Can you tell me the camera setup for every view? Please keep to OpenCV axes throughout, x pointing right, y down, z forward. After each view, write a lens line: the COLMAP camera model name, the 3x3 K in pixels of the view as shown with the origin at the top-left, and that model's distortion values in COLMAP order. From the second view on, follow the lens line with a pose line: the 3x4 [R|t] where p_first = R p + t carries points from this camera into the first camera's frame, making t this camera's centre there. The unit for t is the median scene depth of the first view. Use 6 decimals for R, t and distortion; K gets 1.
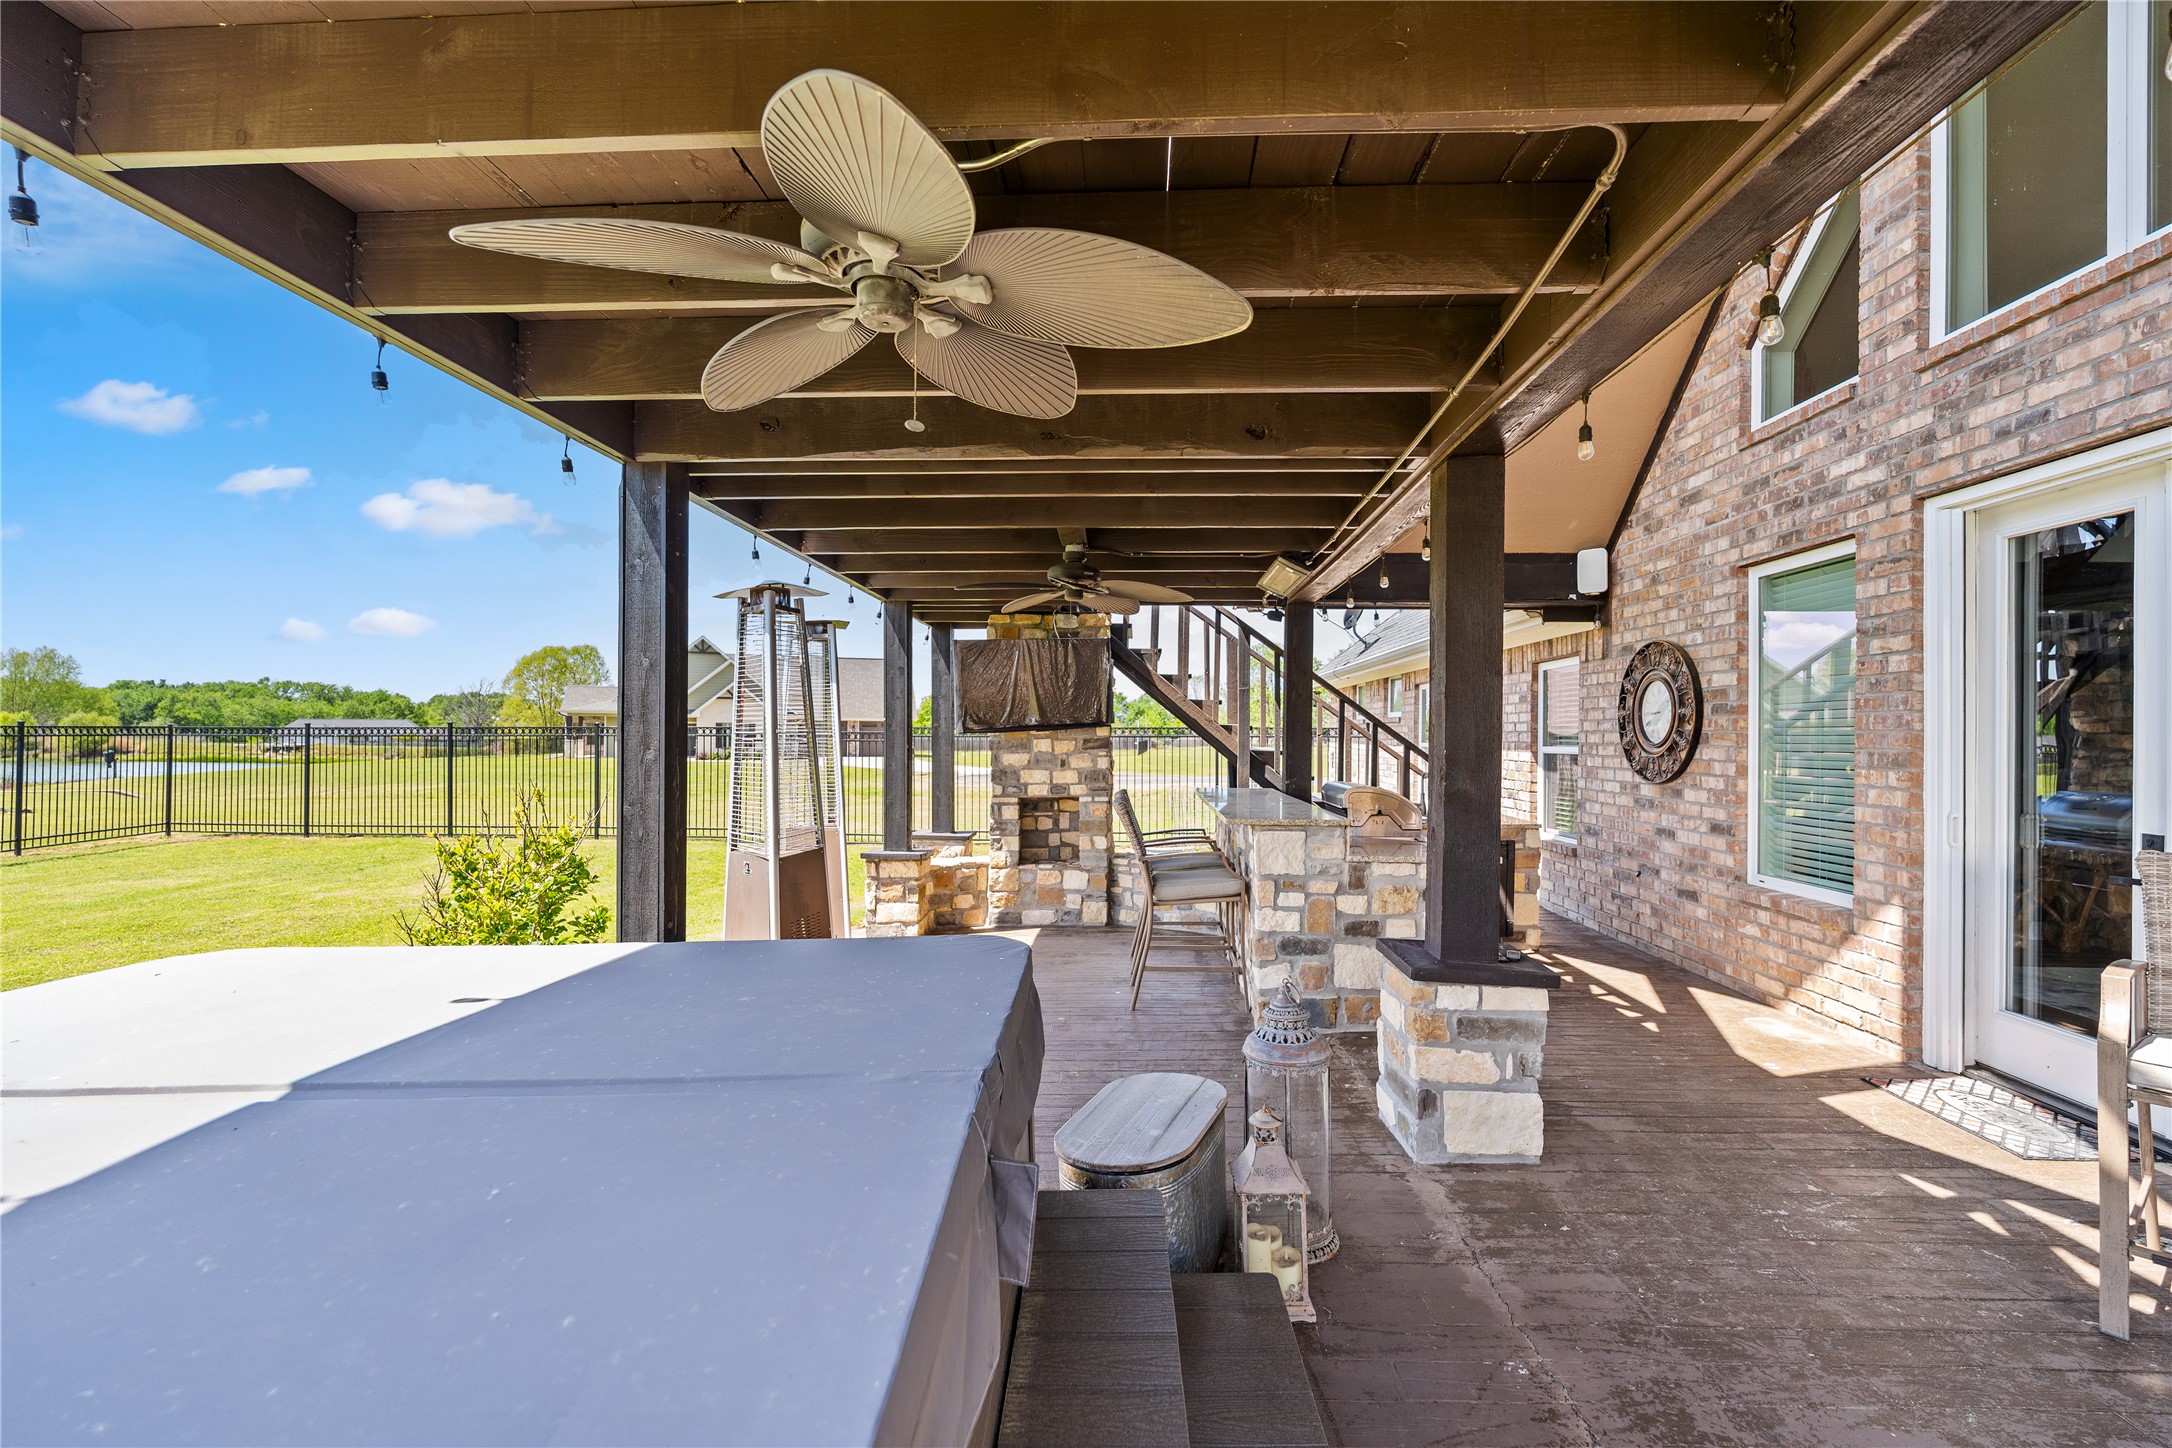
lens RADIAL K [[947.1, 0, 1095.5], [0, 947.1, 725.9], [0, 0, 1]] dist [-0.004250, 0.000586]
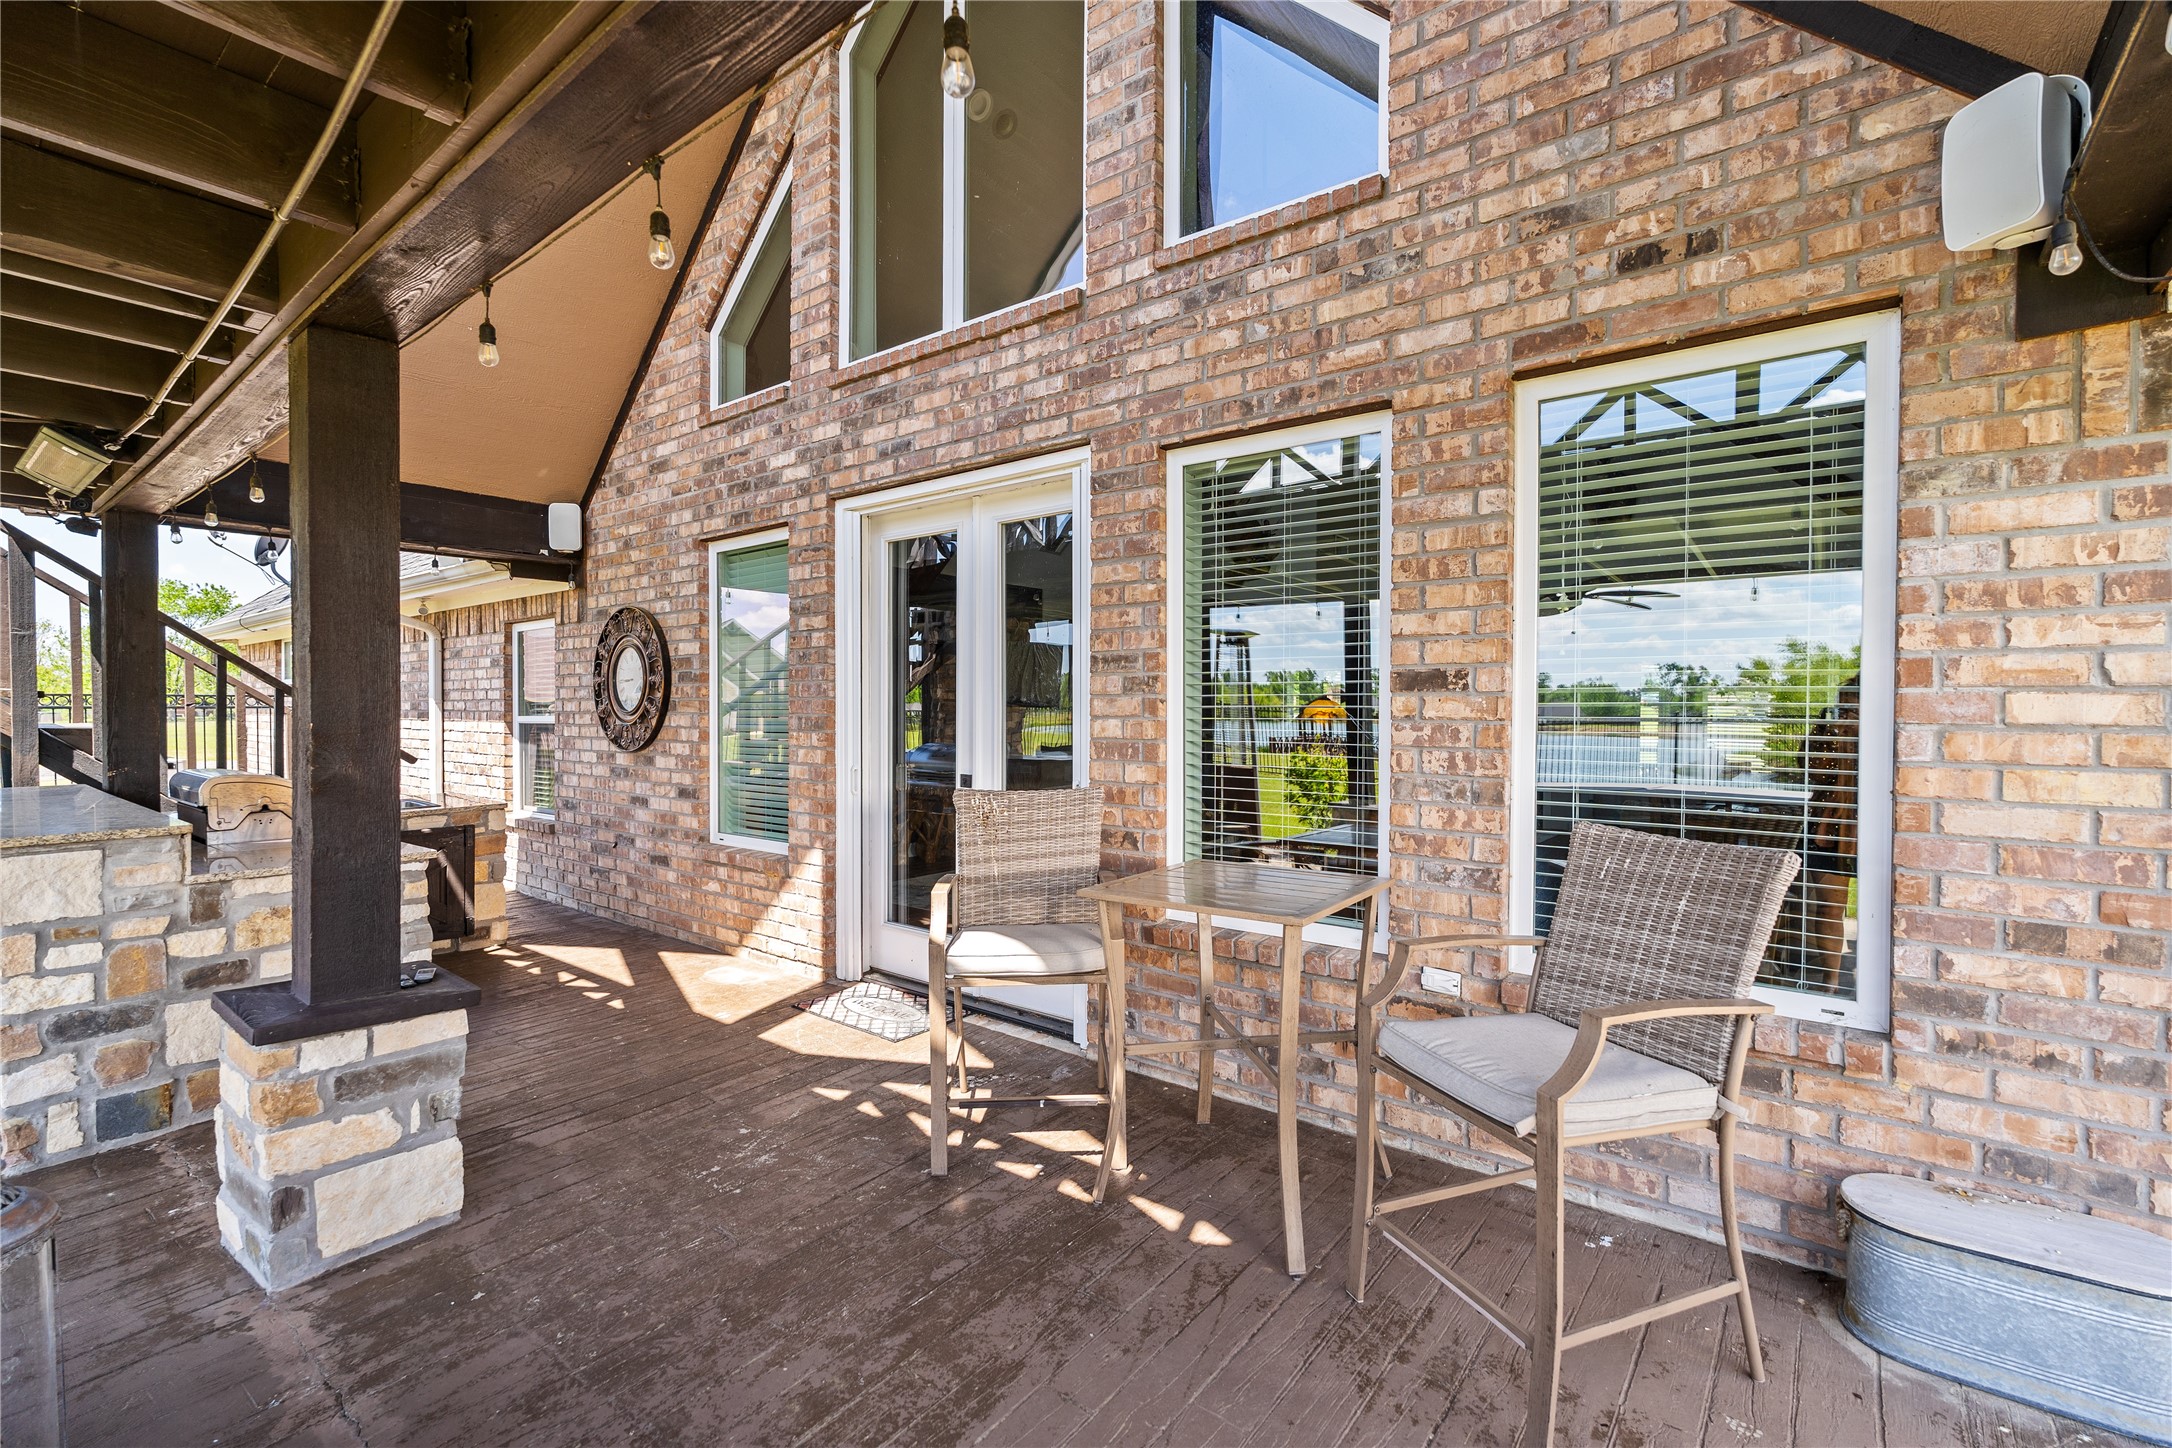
lens RADIAL K [[947.1, 0, 1086.0], [0, 947.1, 724.4], [0, 0, 1]] dist [-0.004250, 0.000586]
pose [[0.577510, -0.022318, 0.816079, 0.094515], [-0.003494, 0.999550, 0.029808, 0.002134], [-0.816376, -0.020065, 0.577172, 0.064550]]
